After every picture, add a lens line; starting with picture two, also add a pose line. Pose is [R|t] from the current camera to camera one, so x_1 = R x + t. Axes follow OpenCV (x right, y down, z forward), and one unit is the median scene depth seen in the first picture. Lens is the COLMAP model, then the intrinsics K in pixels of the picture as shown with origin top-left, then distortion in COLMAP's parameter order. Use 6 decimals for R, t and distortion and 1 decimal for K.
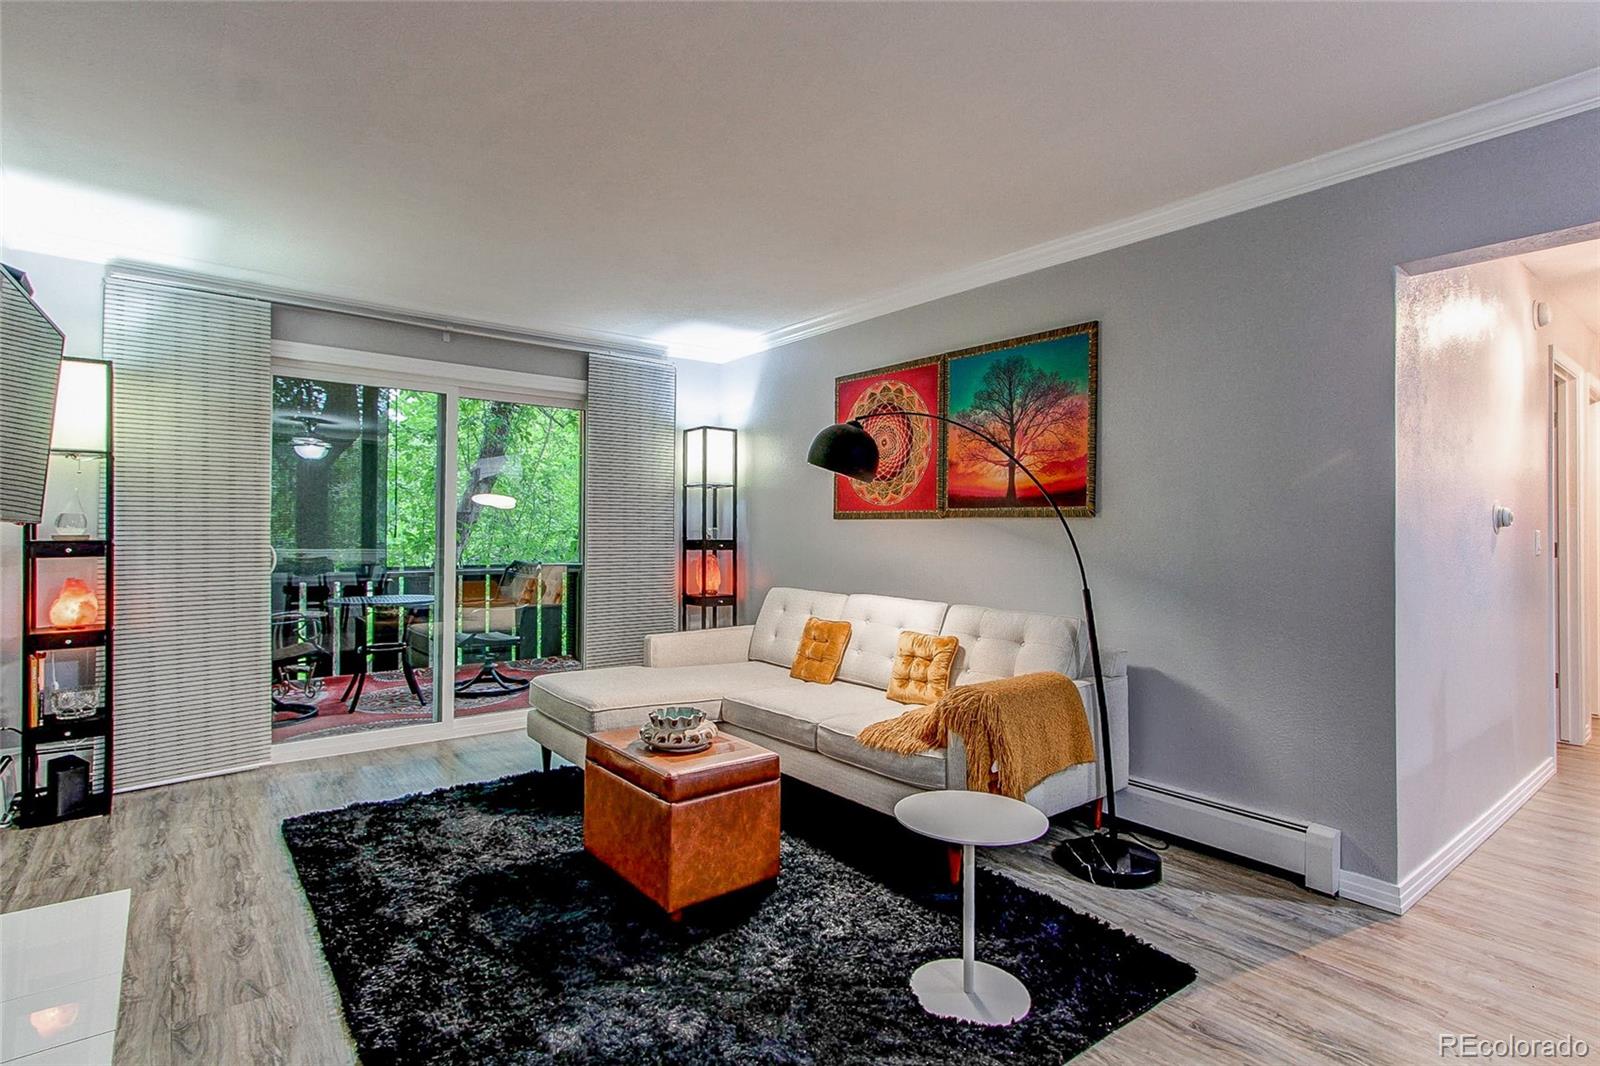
lens RADIAL K [[791.9, 0, 794.5], [0, 791.9, 518.1], [0, 0, 1]] dist [-0.001645, 0.000375]
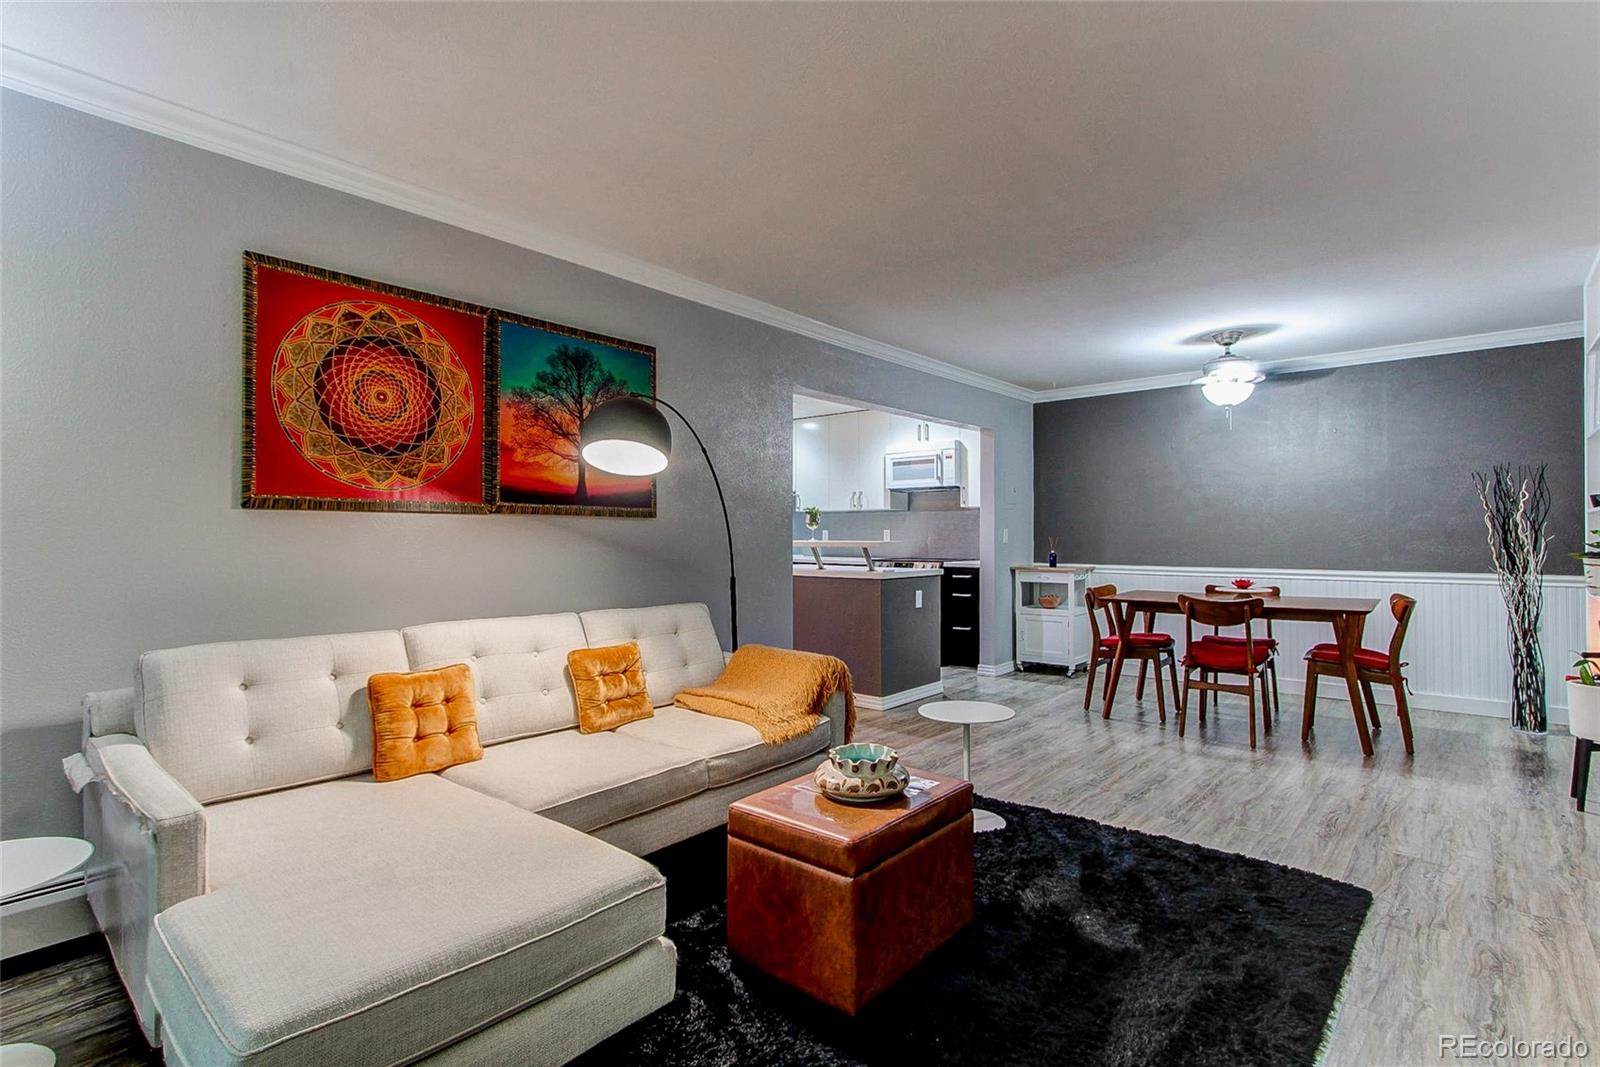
lens RADIAL K [[765.6, 0, 798.3], [0, 765.6, 528.0], [0, 0, 1]] dist [-0.001969, -0.000113]
pose [[-0.188265, 0.000321, 0.982118, -0.658322], [-0.019810, 0.999795, -0.004124, 0.011667], [-0.981918, -0.020232, -0.188220, 0.876178]]
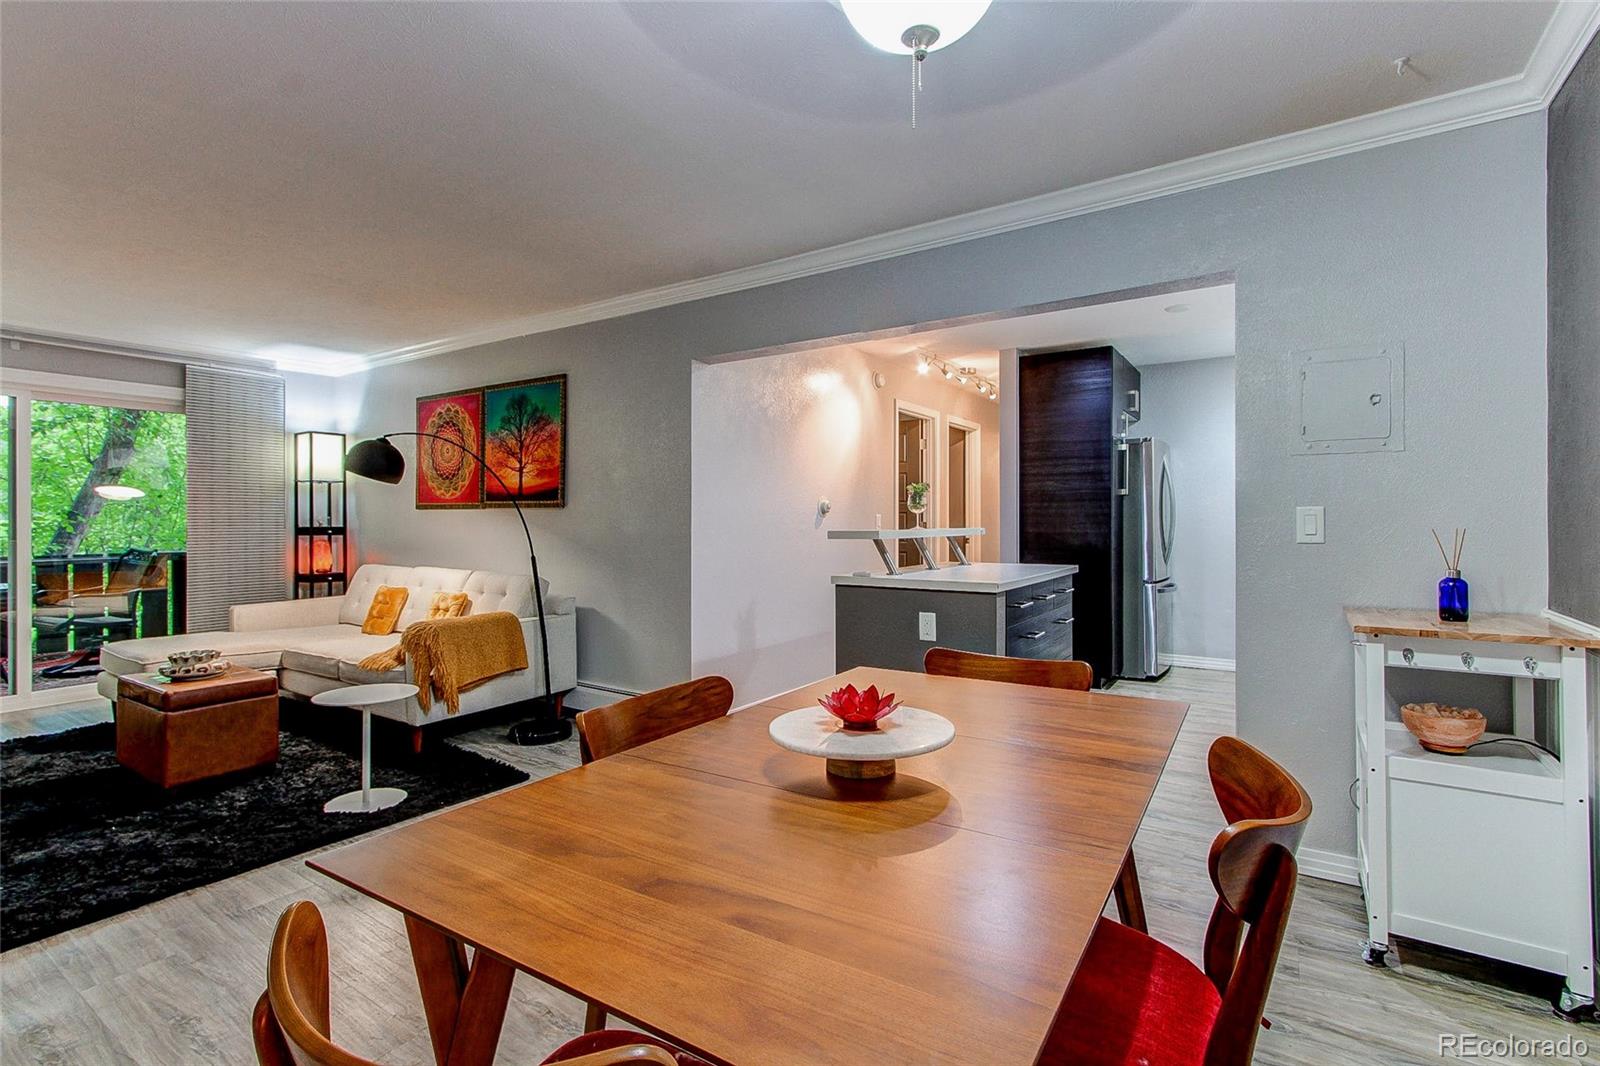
lens RADIAL K [[734.7, 0, 800.4], [0, 734.7, 519.8], [0, 0, 1]] dist [0.002009, 0.000552]
pose [[0.949101, -0.008988, 0.314844, 0.319518], [0.002826, 0.999796, 0.020023, -0.004581], [-0.314959, -0.018114, 0.948932, -0.377287]]
